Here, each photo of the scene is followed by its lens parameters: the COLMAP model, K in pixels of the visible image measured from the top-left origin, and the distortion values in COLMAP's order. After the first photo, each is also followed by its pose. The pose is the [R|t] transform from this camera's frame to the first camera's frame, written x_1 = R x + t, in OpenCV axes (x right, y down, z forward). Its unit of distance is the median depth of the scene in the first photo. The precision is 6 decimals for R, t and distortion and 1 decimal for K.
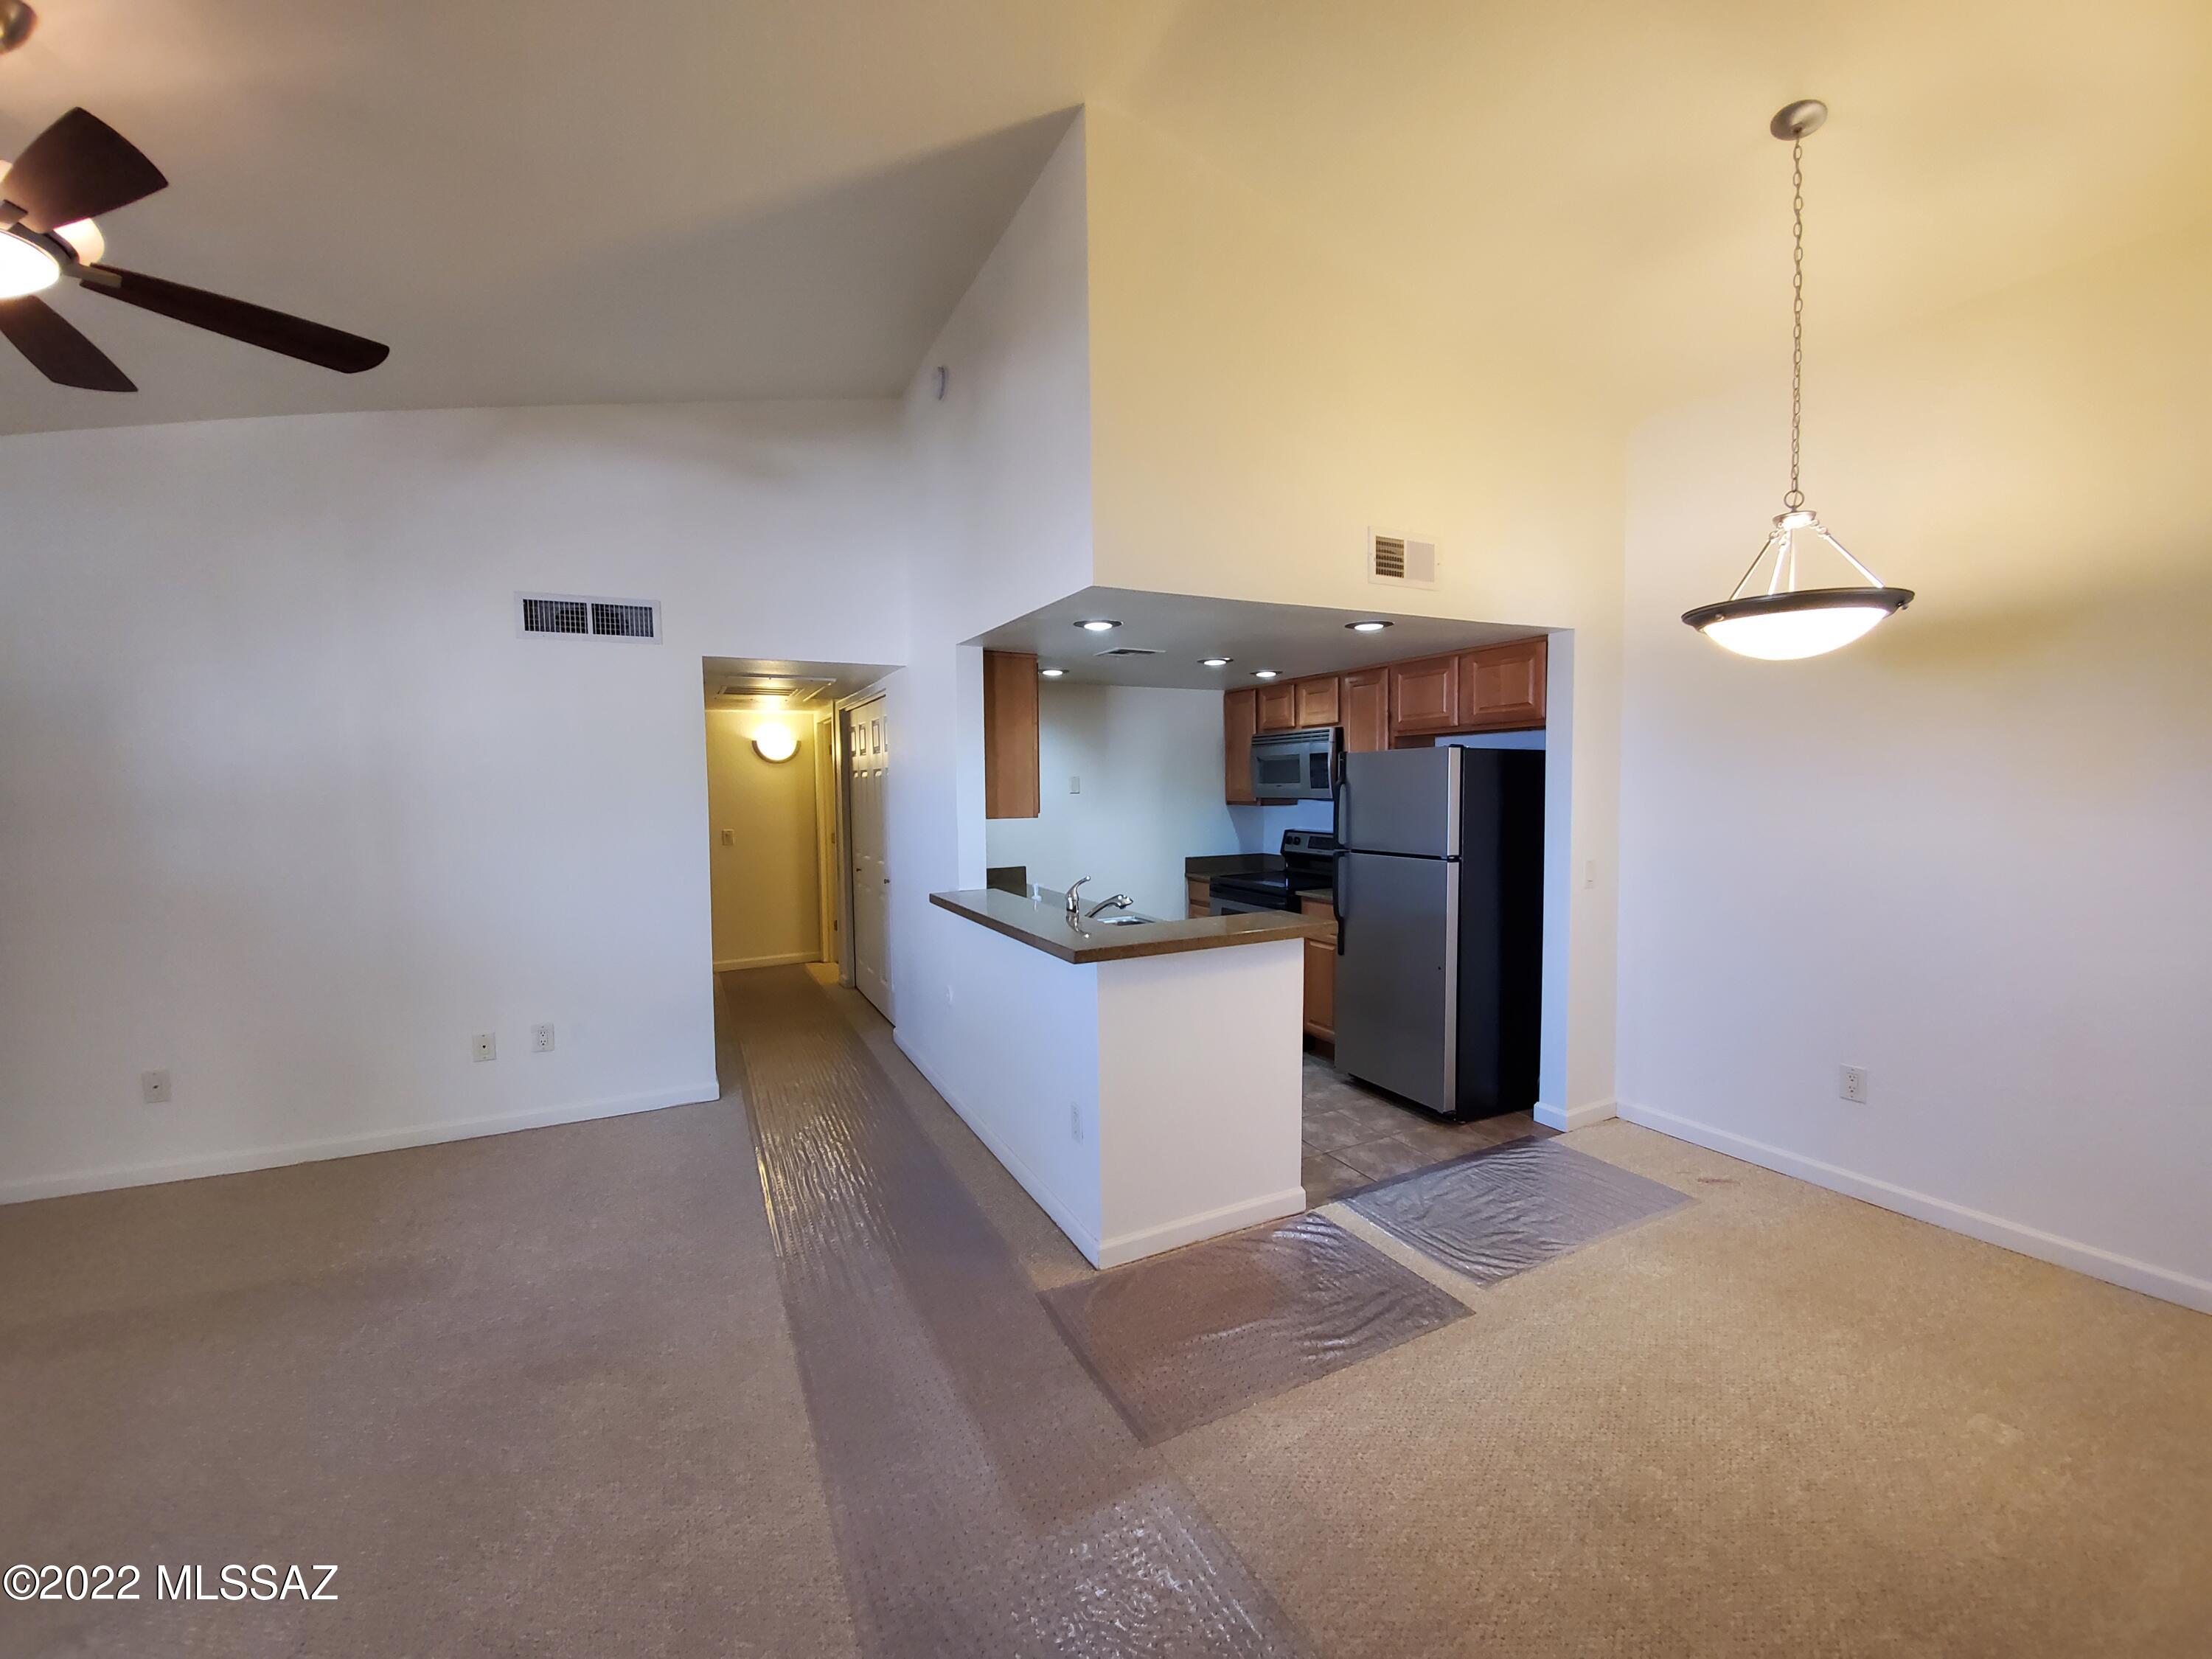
lens RADIAL K [[868.2, 0, 1112.6], [0, 868.2, 828.7], [0, 0, 1]] dist [0.002037, -0.013879]
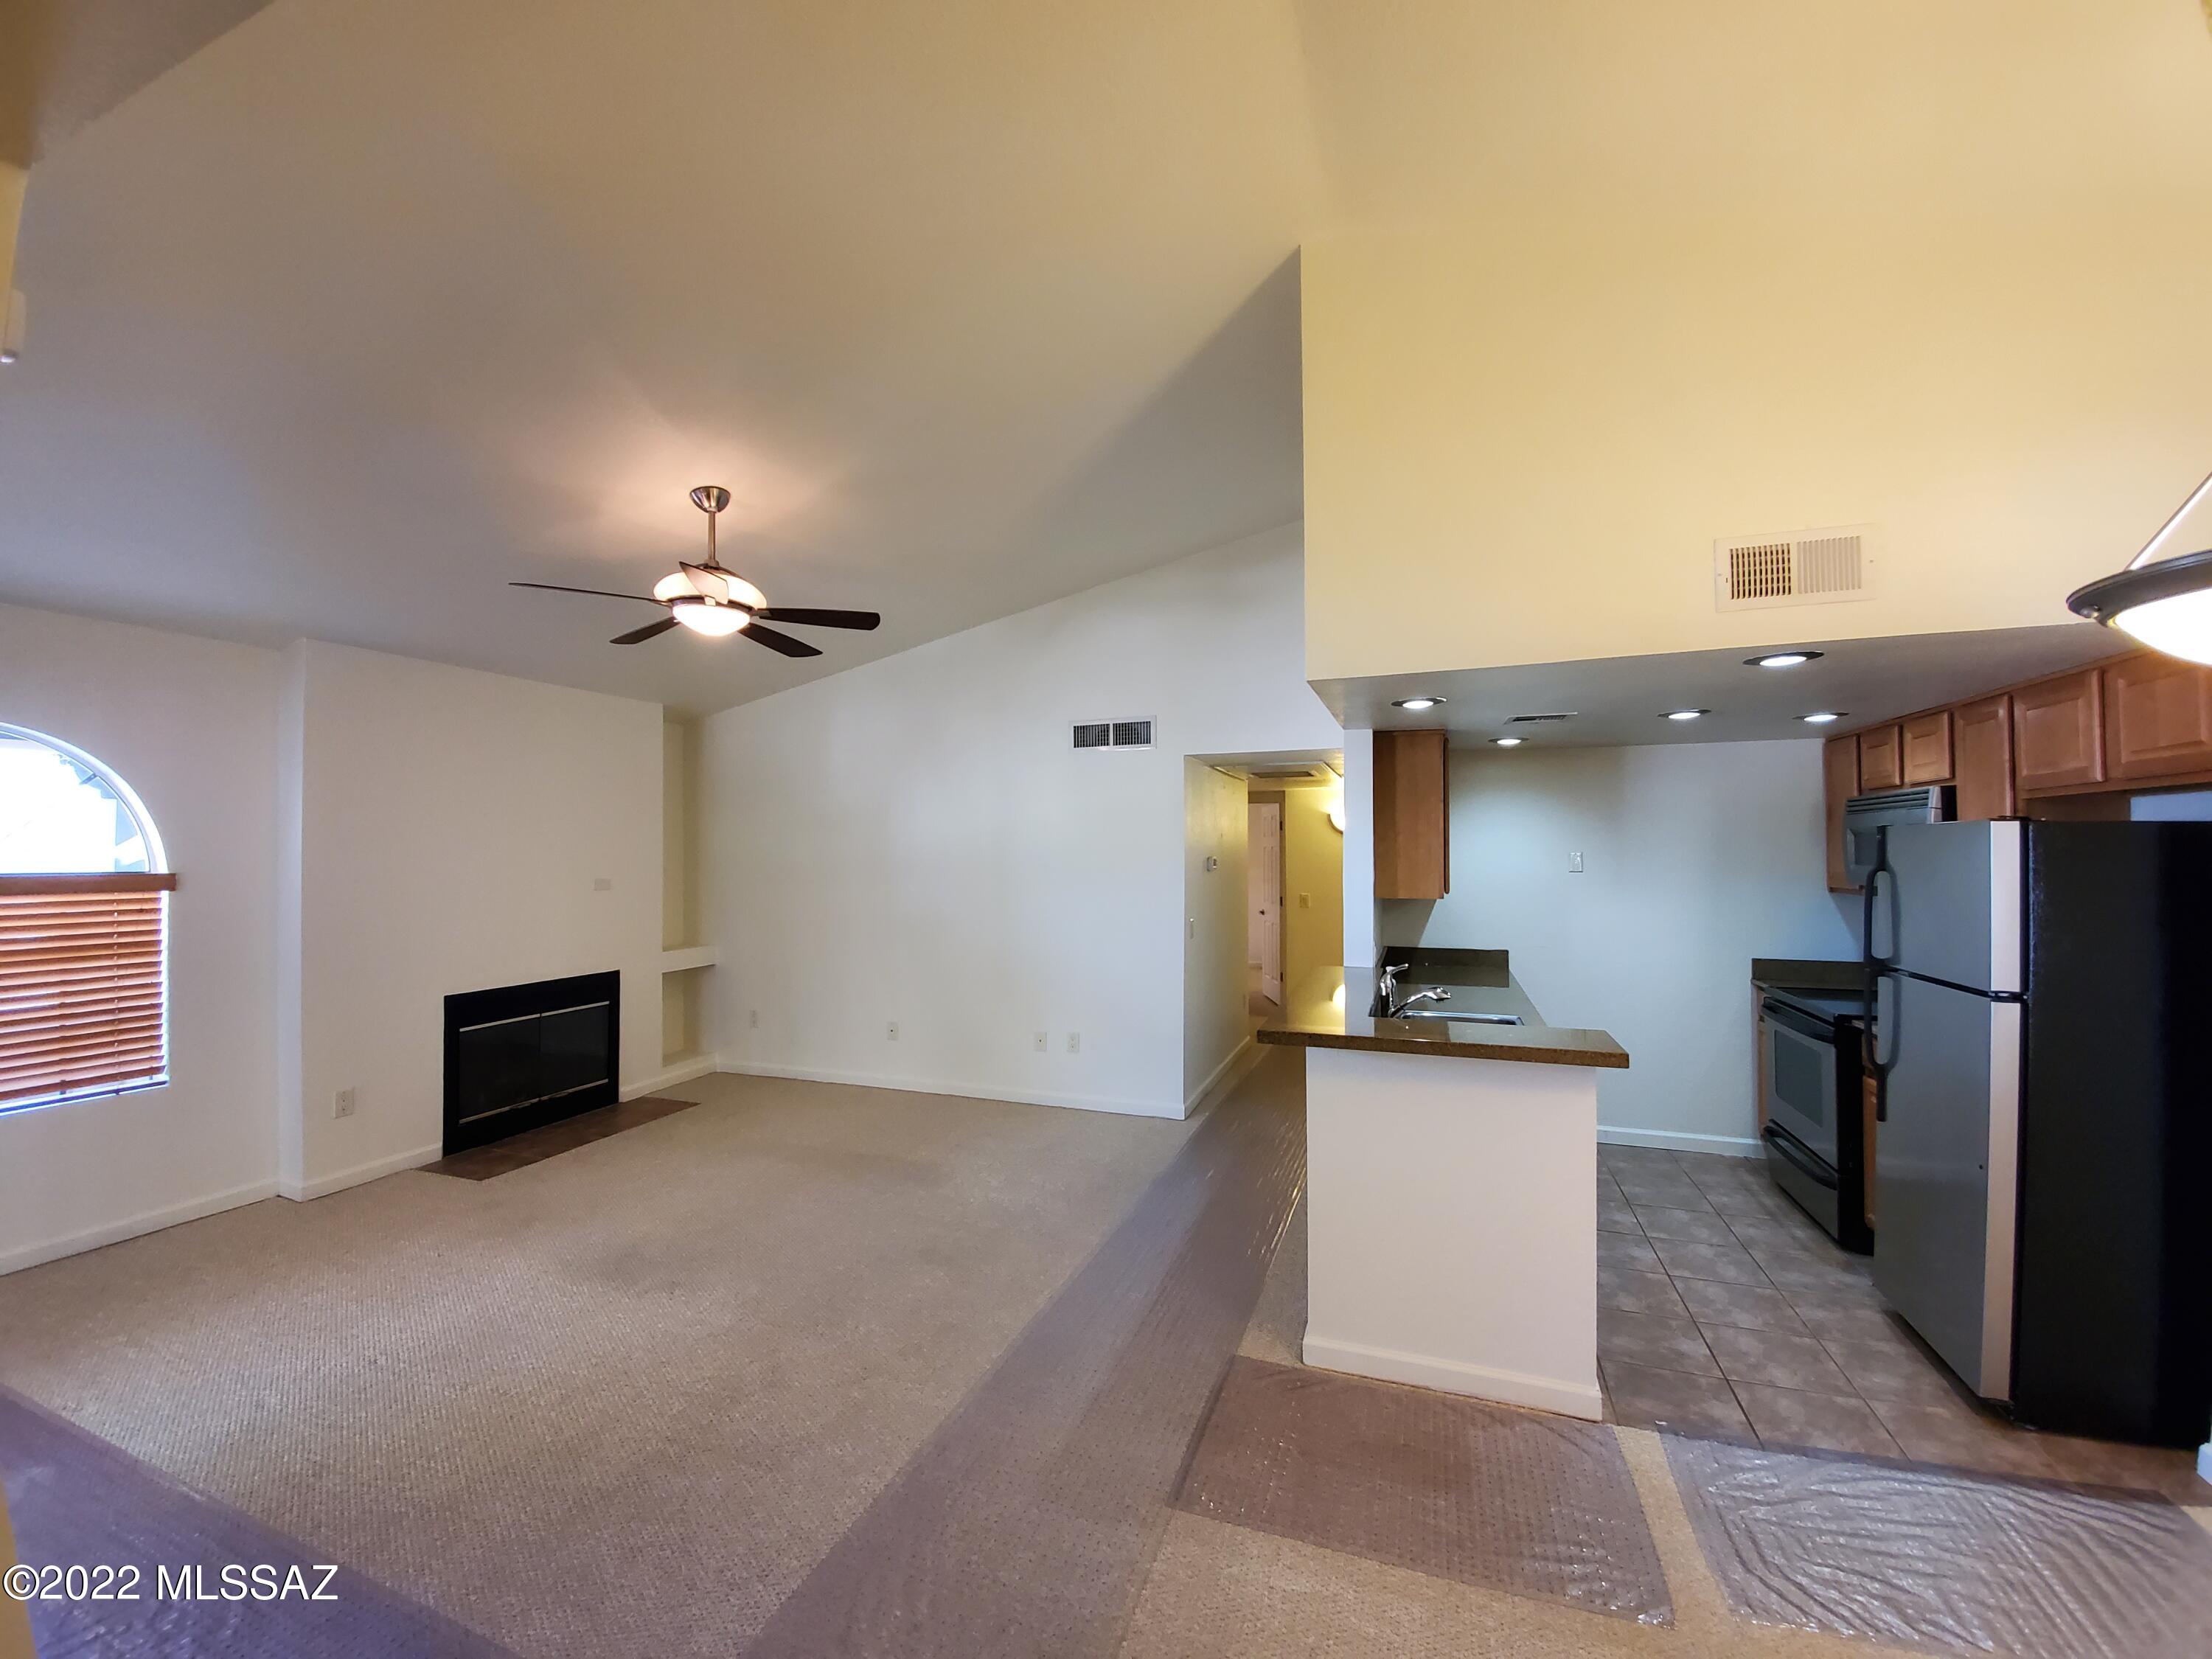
lens RADIAL K [[868.2, 0, 1112.6], [0, 868.2, 828.7], [0, 0, 1]] dist [0.002037, -0.013879]
pose [[0.683131, -0.008269, -0.730249, 0.359330], [-0.044226, 0.997632, -0.052670, -0.023113], [0.728955, 0.068276, 0.681148, 0.083512]]
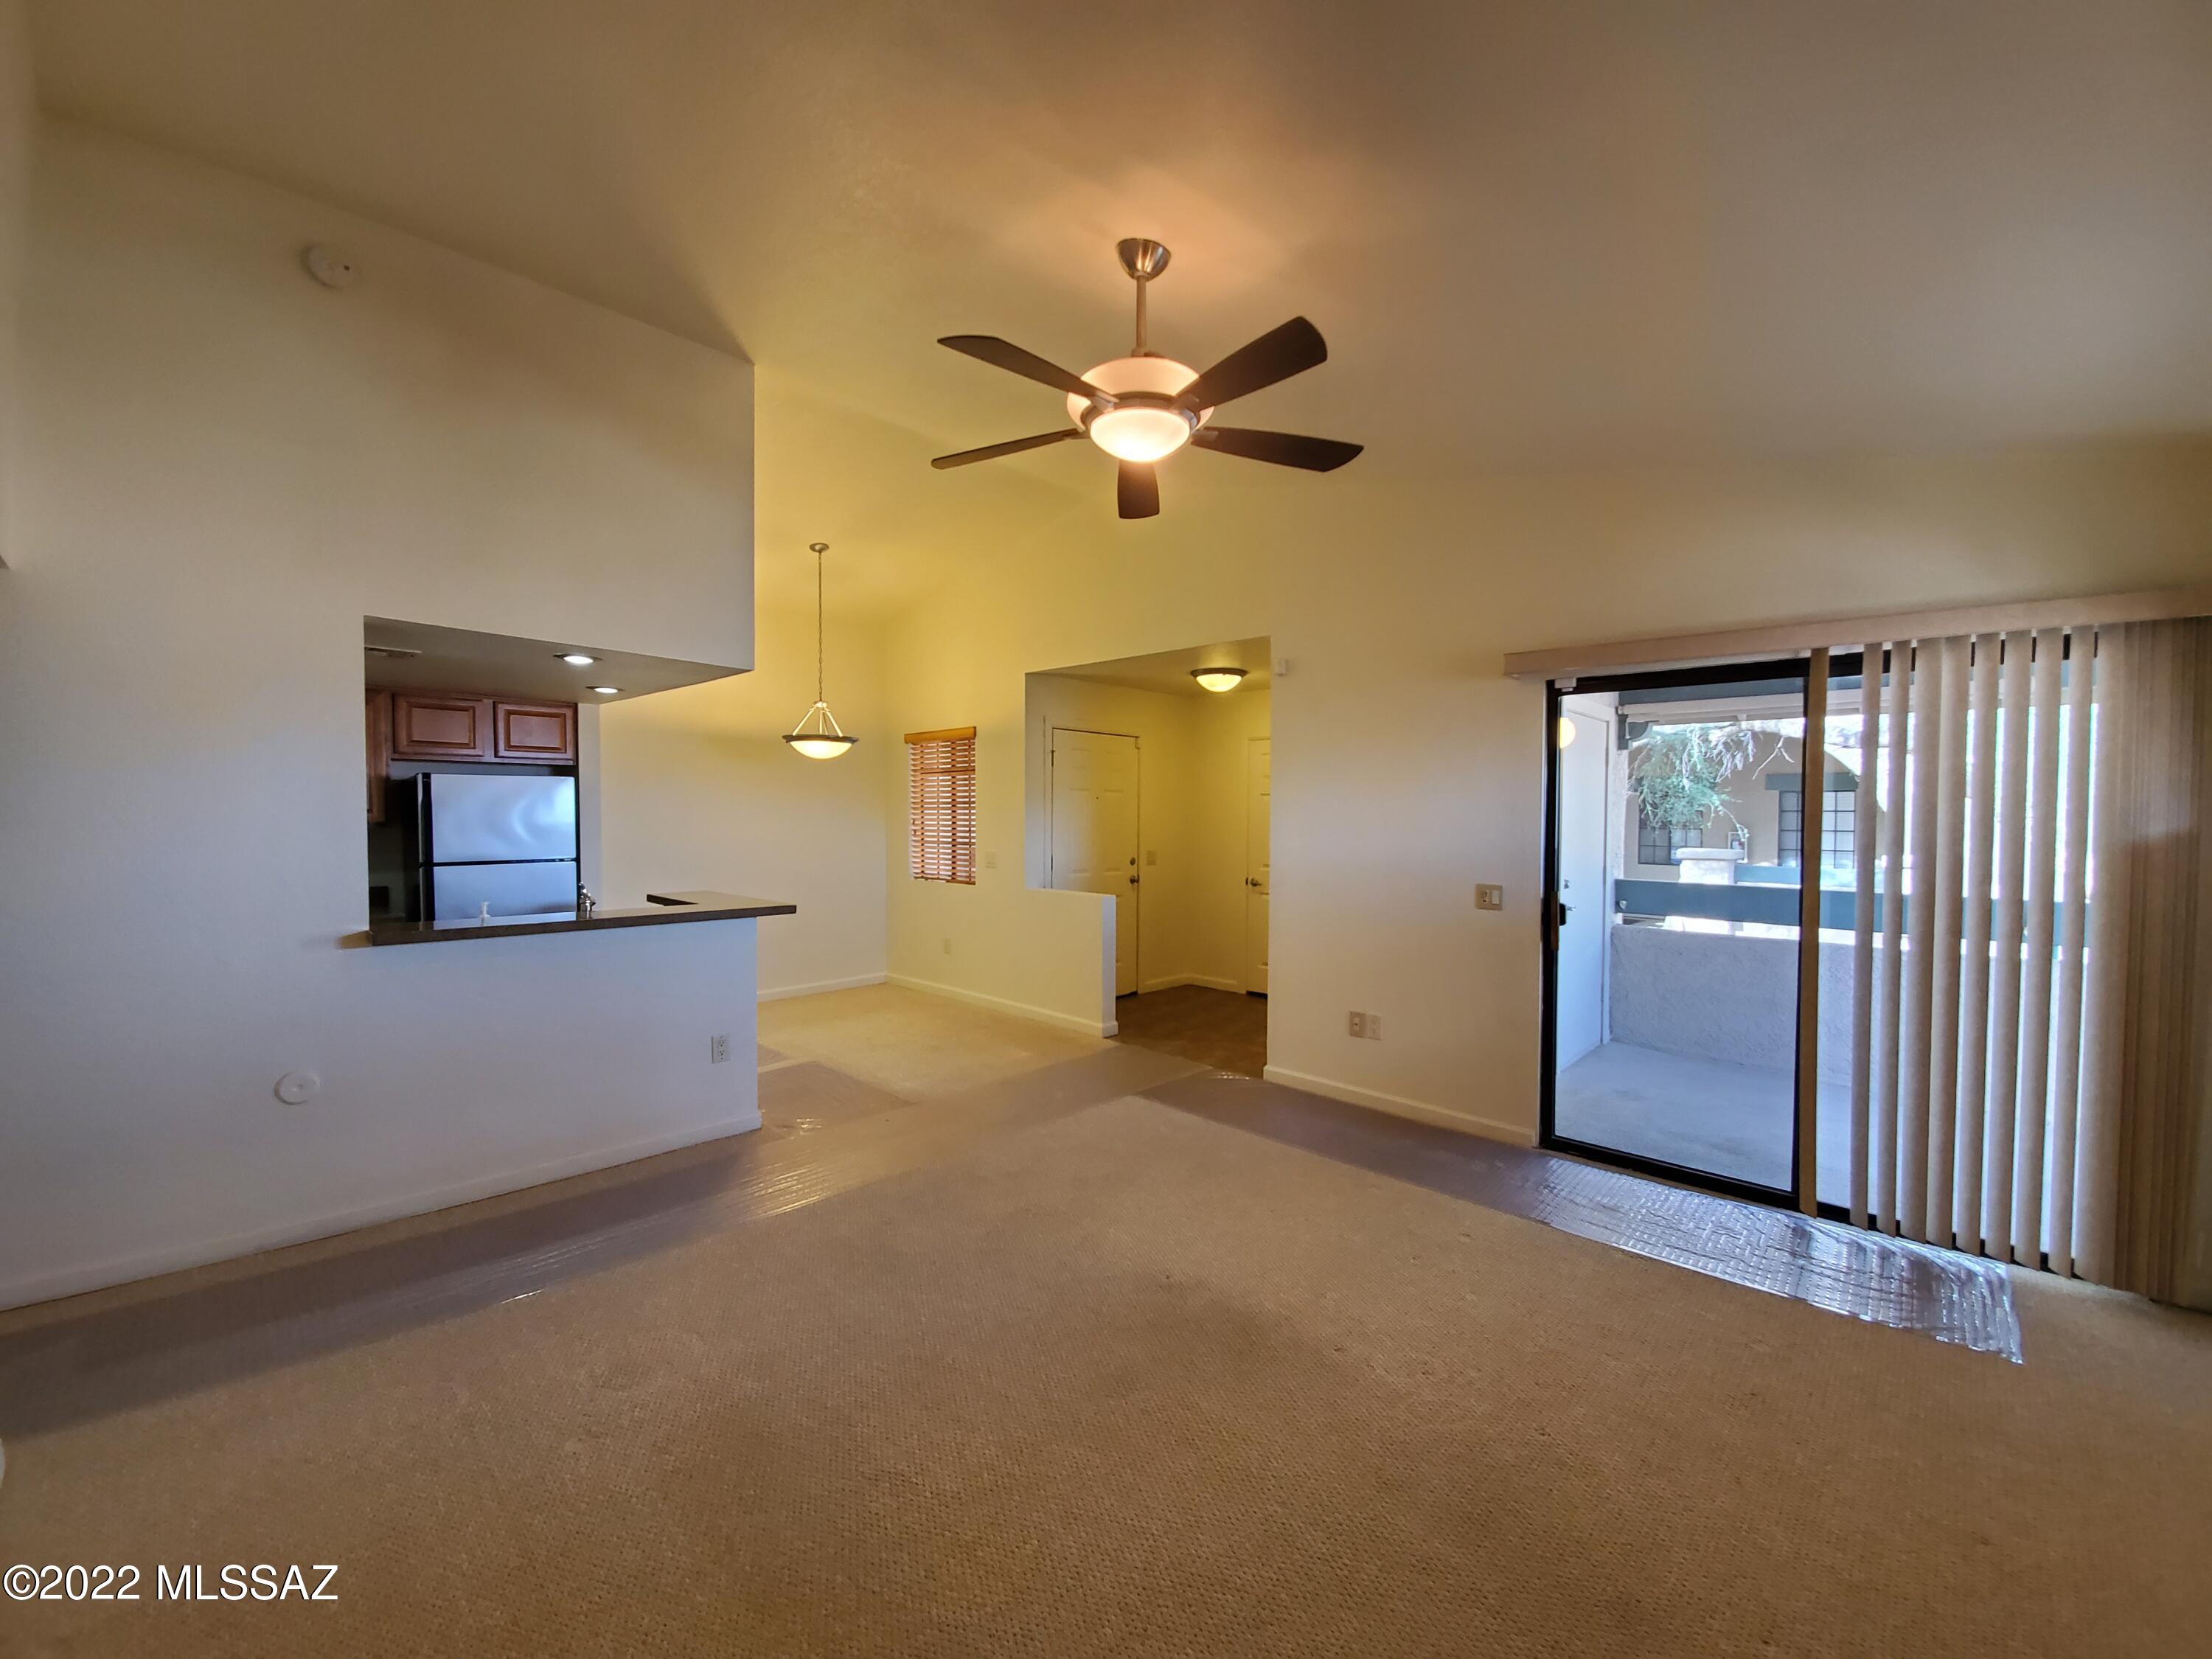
lens RADIAL K [[870.0, 0, 1111.1], [0, 870.0, 828.1], [0, 0, 1]] dist [0.001885, -0.013788]
pose [[-0.325446, -0.006675, 0.945537, -1.034030], [0.047334, 0.998606, 0.023342, -0.006162], [-0.944375, 0.052352, -0.324677, 0.573075]]
